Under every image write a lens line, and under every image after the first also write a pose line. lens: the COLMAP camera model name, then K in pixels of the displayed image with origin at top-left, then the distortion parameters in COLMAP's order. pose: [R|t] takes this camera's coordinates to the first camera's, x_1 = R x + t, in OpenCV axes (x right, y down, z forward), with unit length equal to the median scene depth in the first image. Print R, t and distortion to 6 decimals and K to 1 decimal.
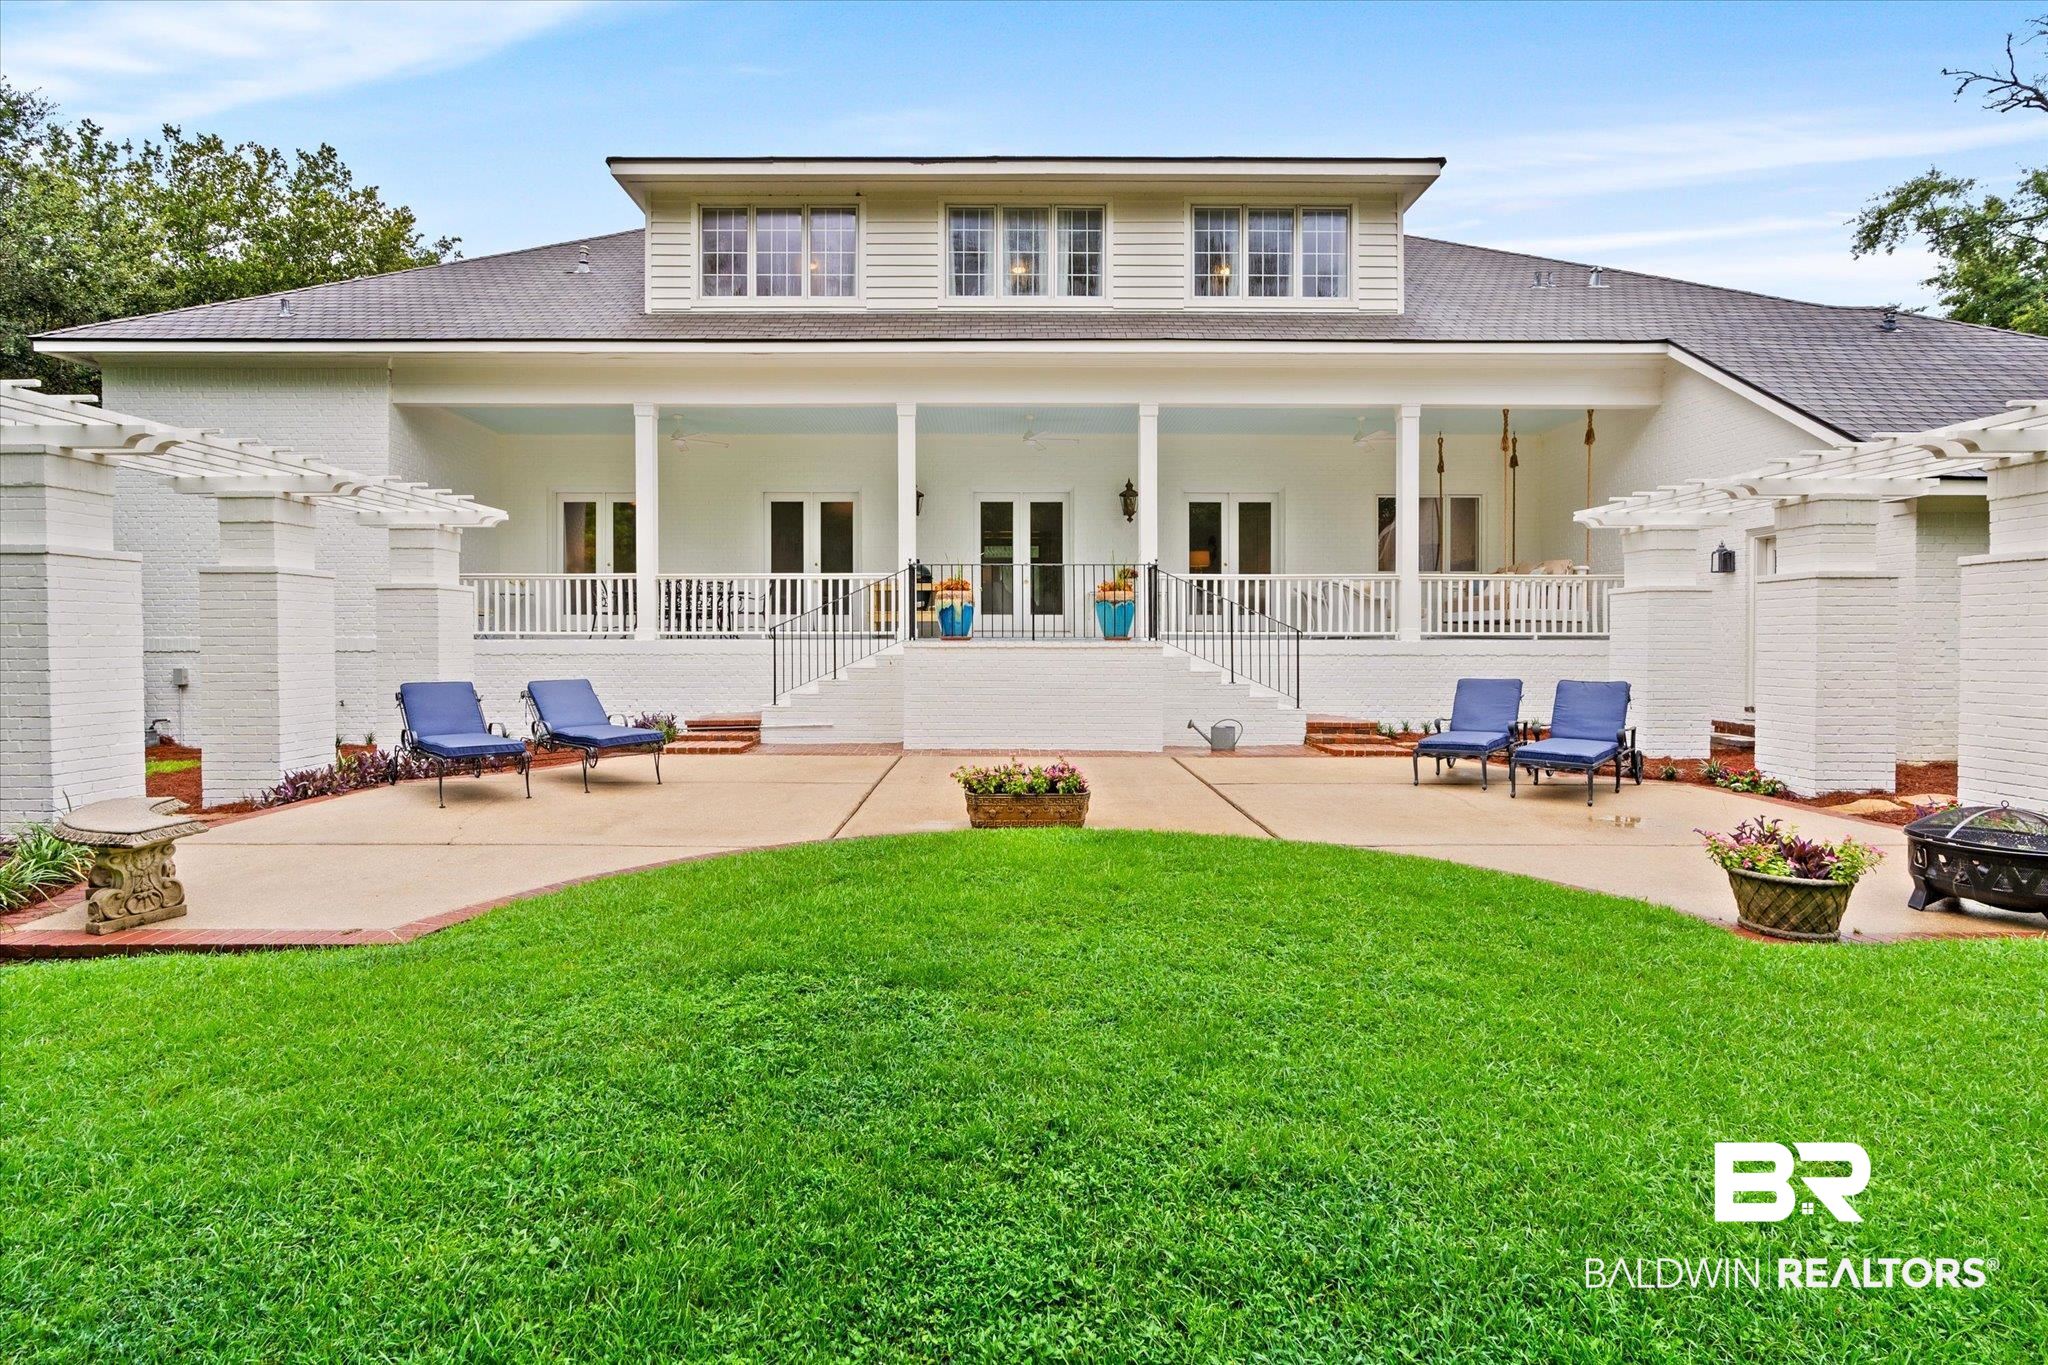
lens RADIAL K [[942.9, 0, 1020.5], [0, 942.9, 661.4], [0, 0, 1]] dist [-0.003387, 0.000594]
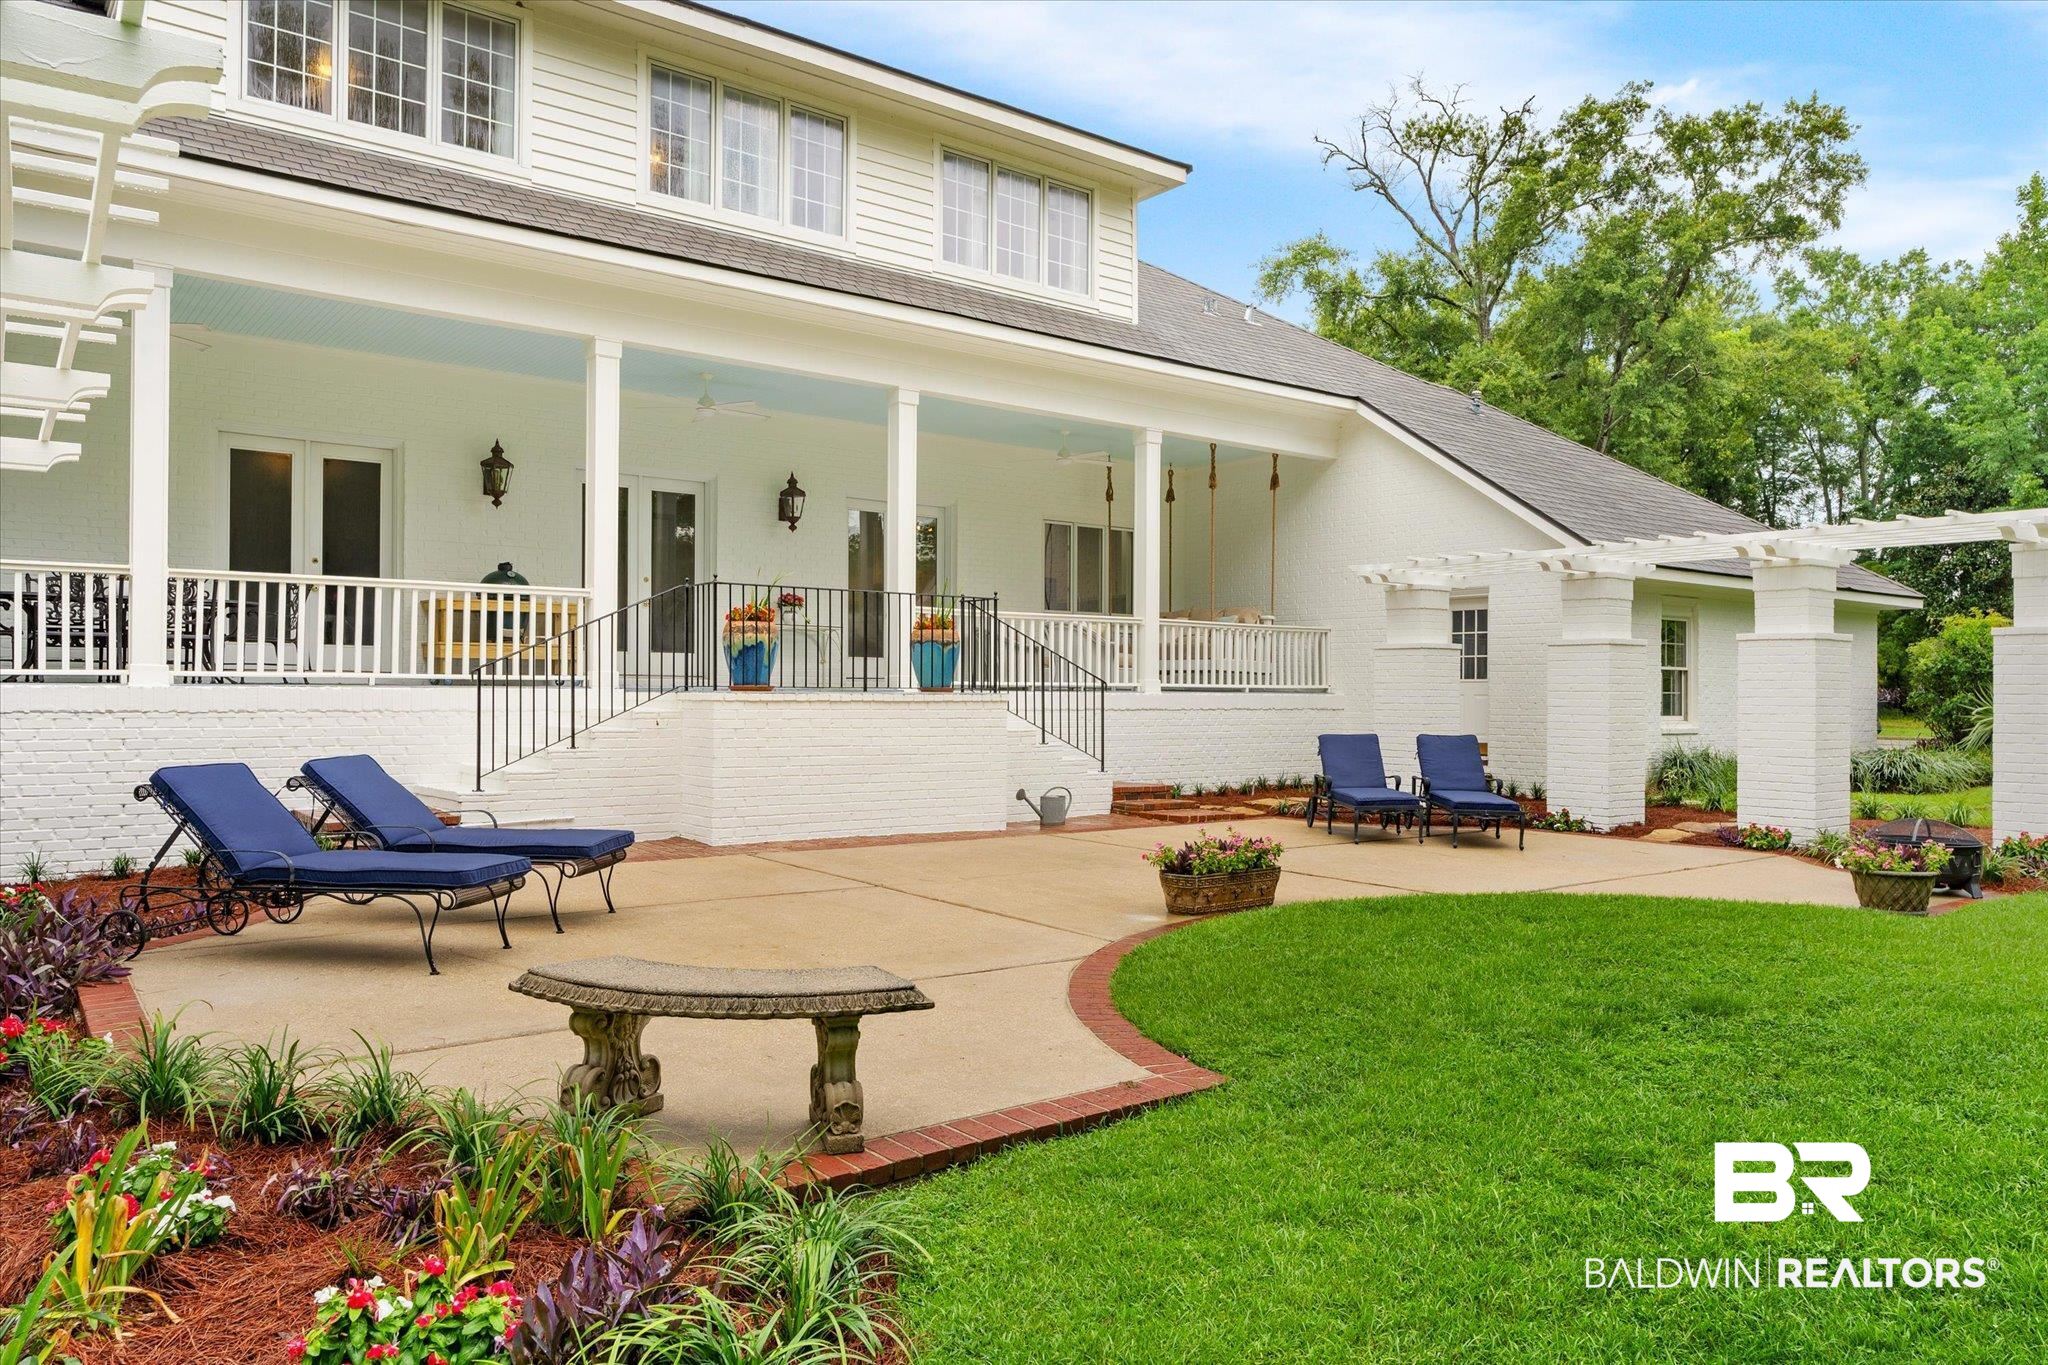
lens RADIAL K [[1336.9, 0, 1030.3], [0, 1336.9, 690.4], [0, 0, 1]] dist [0.001262, 0.000667]
pose [[0.806685, 0.006108, 0.590950, -0.430481], [0.004521, 0.999854, -0.016506, -0.004168], [-0.590965, 0.015987, 0.806539, 0.050662]]
